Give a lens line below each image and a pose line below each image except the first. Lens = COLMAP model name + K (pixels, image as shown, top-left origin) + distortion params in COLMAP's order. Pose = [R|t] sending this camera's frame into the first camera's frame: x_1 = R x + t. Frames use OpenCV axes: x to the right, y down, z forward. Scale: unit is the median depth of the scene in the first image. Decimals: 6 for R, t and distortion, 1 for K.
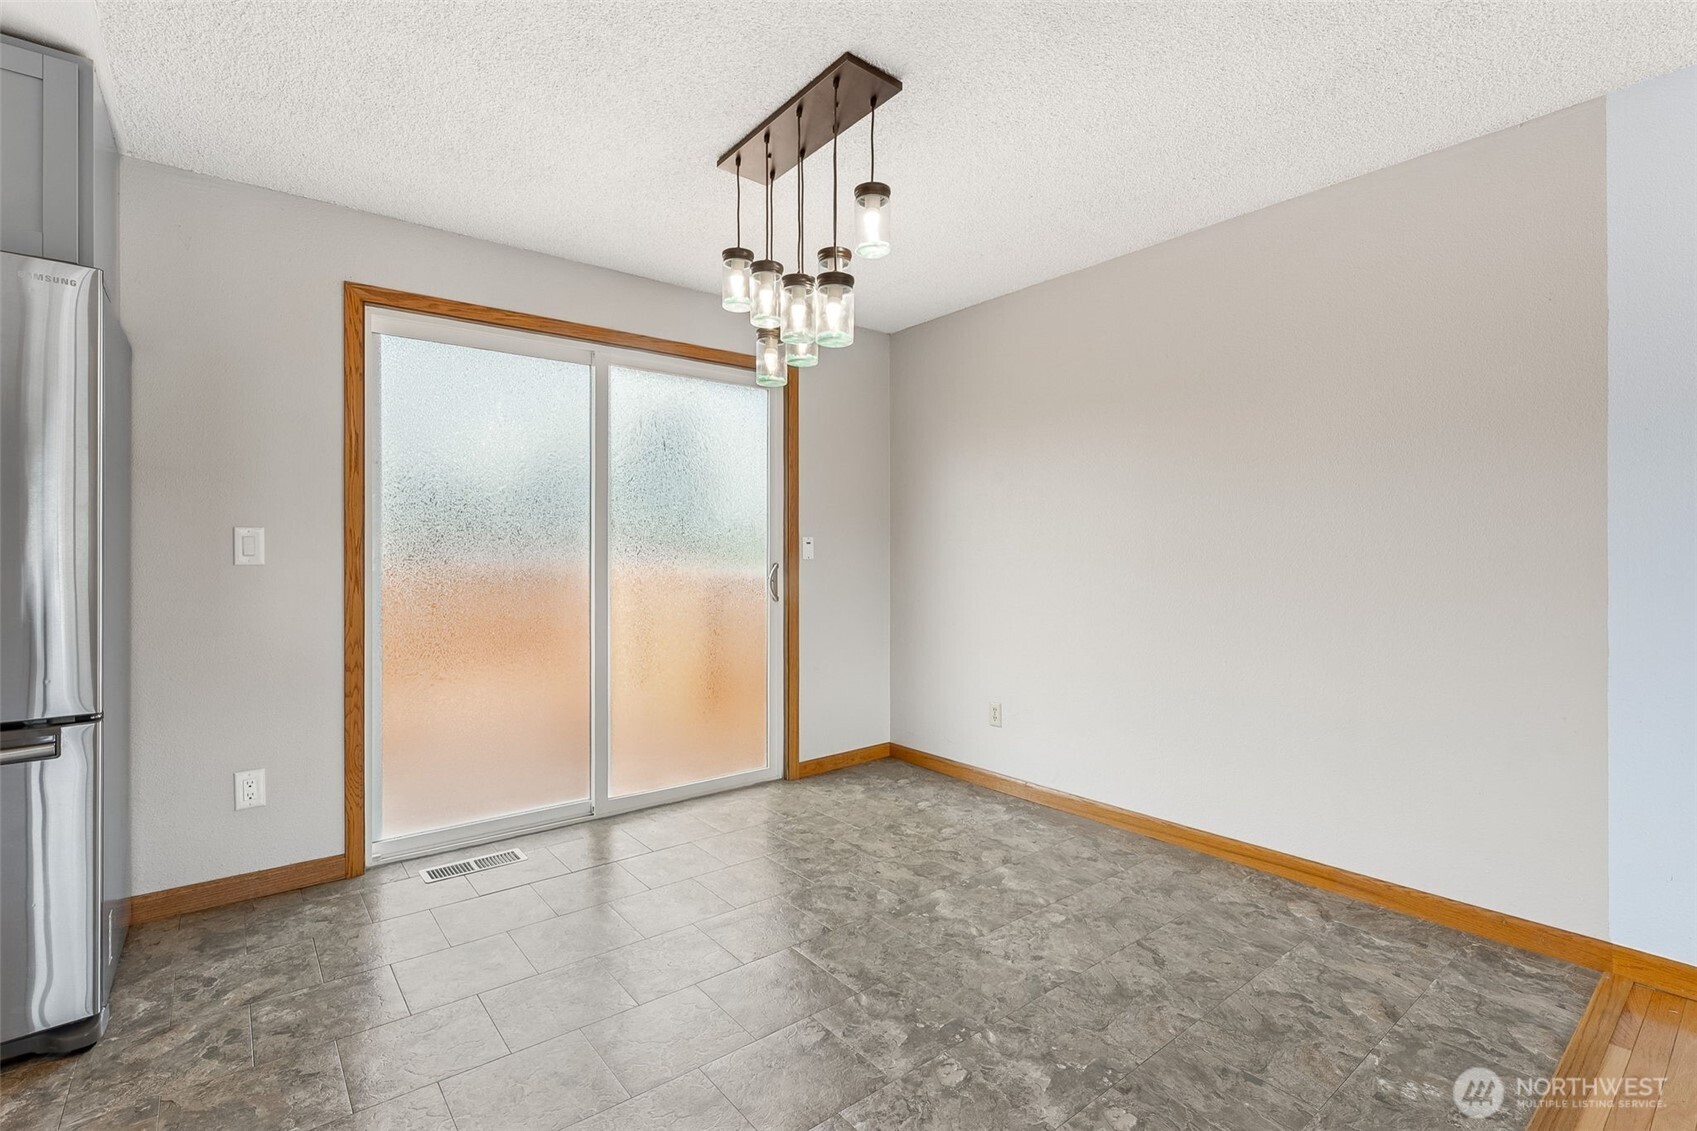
lens RADIAL K [[793.5, 0, 856.1], [0, 793.5, 548.4], [0, 0, 1]] dist [-0.000471, -0.000169]
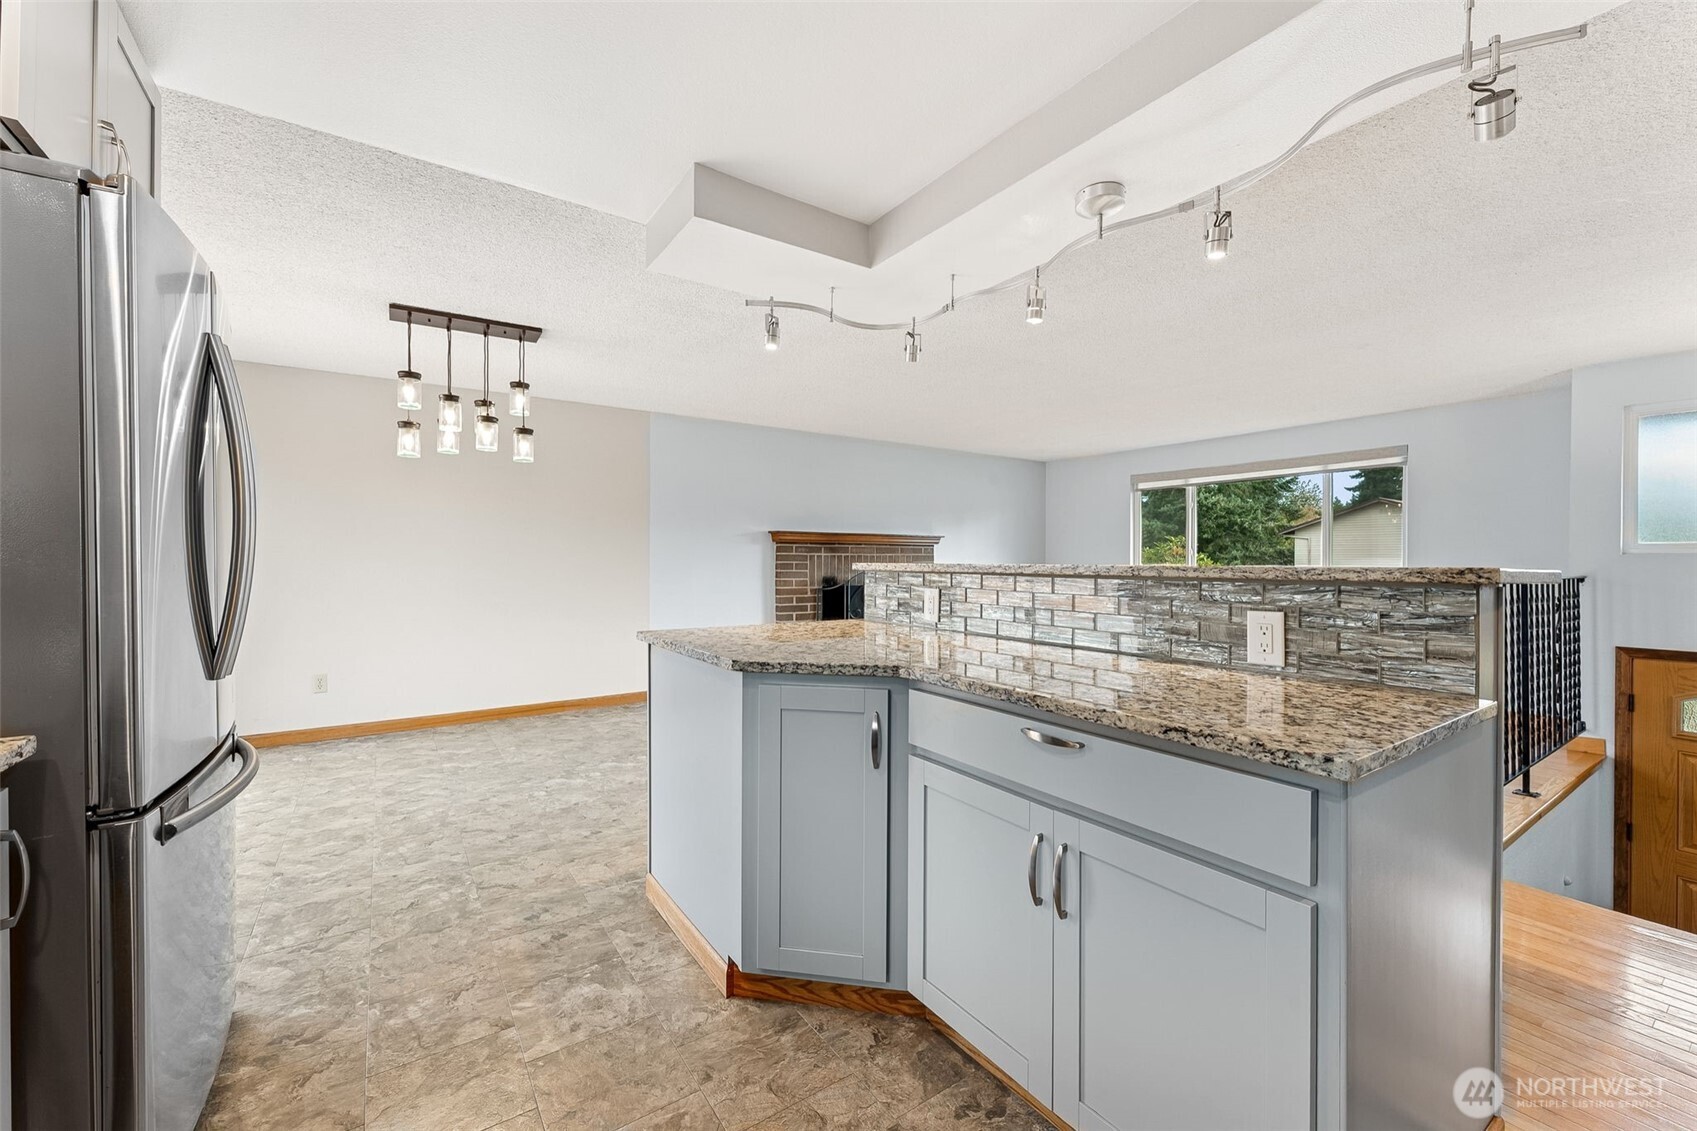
lens RADIAL K [[689.5, 0, 848.5], [0, 689.5, 565.5], [0, 0, 1]] dist [-0.000004, -0.000145]
pose [[0.066895, -0.005240, 0.997746, -1.608879], [-0.001904, 0.999984, 0.005380, -0.003921], [-0.997758, -0.002259, 0.066884, 0.051582]]
